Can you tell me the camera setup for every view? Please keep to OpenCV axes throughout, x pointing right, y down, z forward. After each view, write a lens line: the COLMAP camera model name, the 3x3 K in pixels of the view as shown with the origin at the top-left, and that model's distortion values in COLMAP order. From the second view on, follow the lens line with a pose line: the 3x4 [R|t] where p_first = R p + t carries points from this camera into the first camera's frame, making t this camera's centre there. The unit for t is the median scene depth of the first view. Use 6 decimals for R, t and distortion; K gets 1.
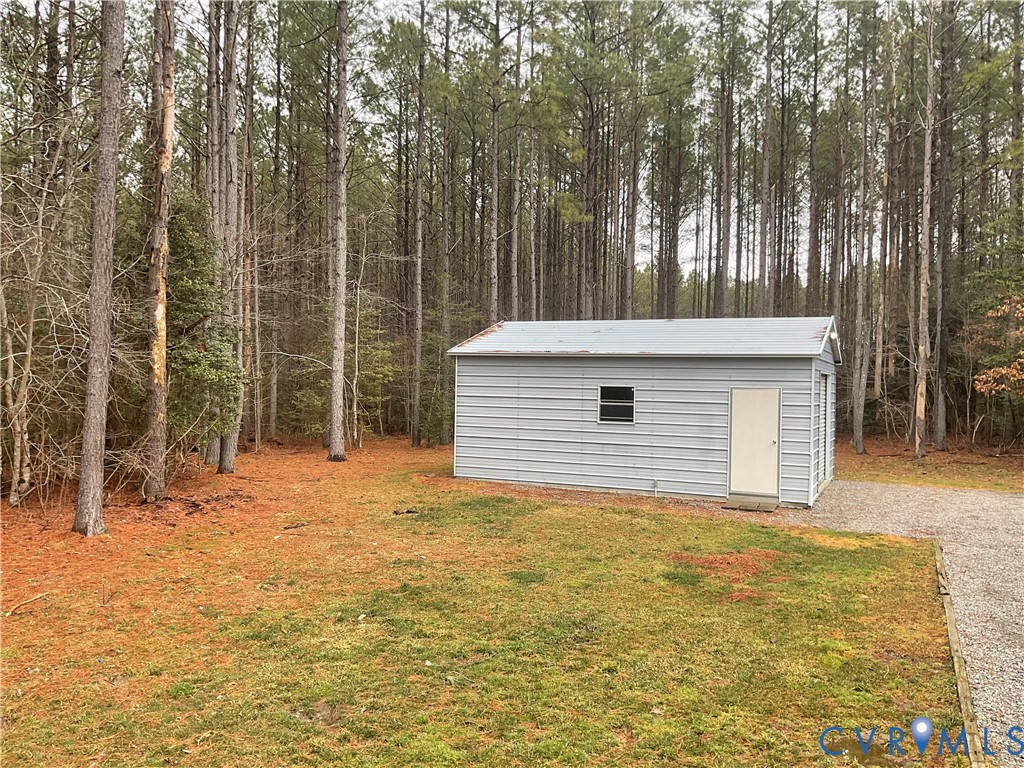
lens RADIAL K [[859.4, 0, 514.6], [0, 859.4, 386.1], [0, 0, 1]] dist [0.058201, -0.062002]
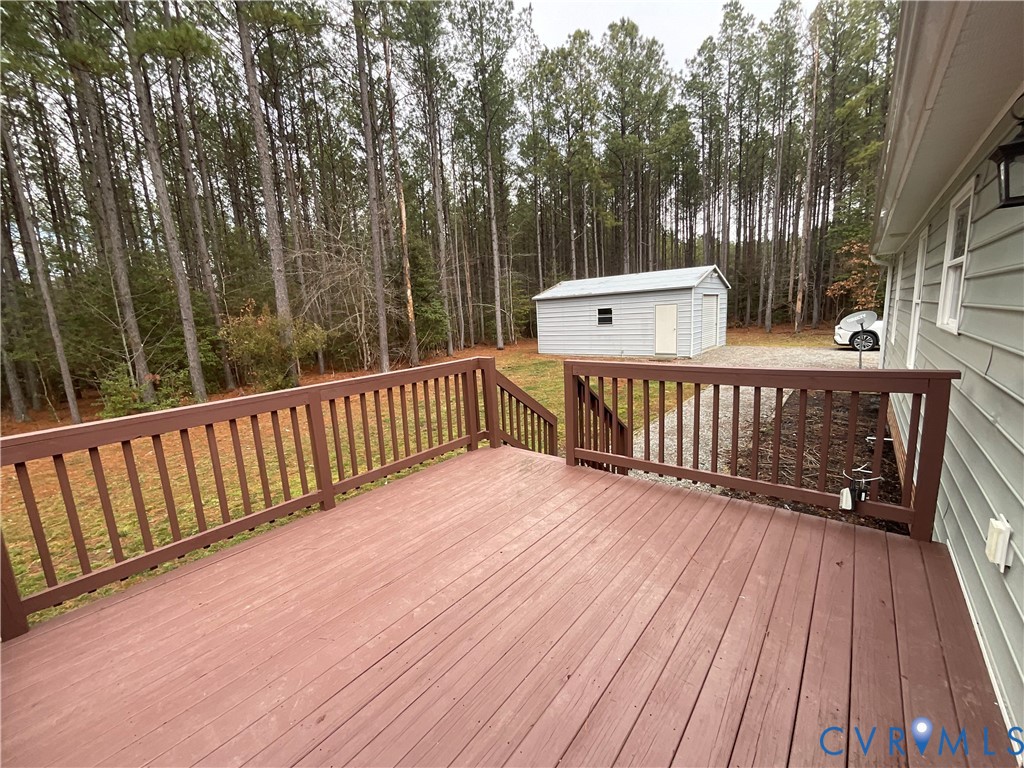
lens RADIAL K [[414.4, 0, 504.7], [0, 414.4, 382.4], [0, 0, 1]] dist [0.001071, -0.000875]
pose [[0.962556, -0.028733, -0.269554, 0.152234], [0.071891, 0.985819, 0.151632, 0.008095], [0.261375, -0.165333, 0.950972, -0.098240]]
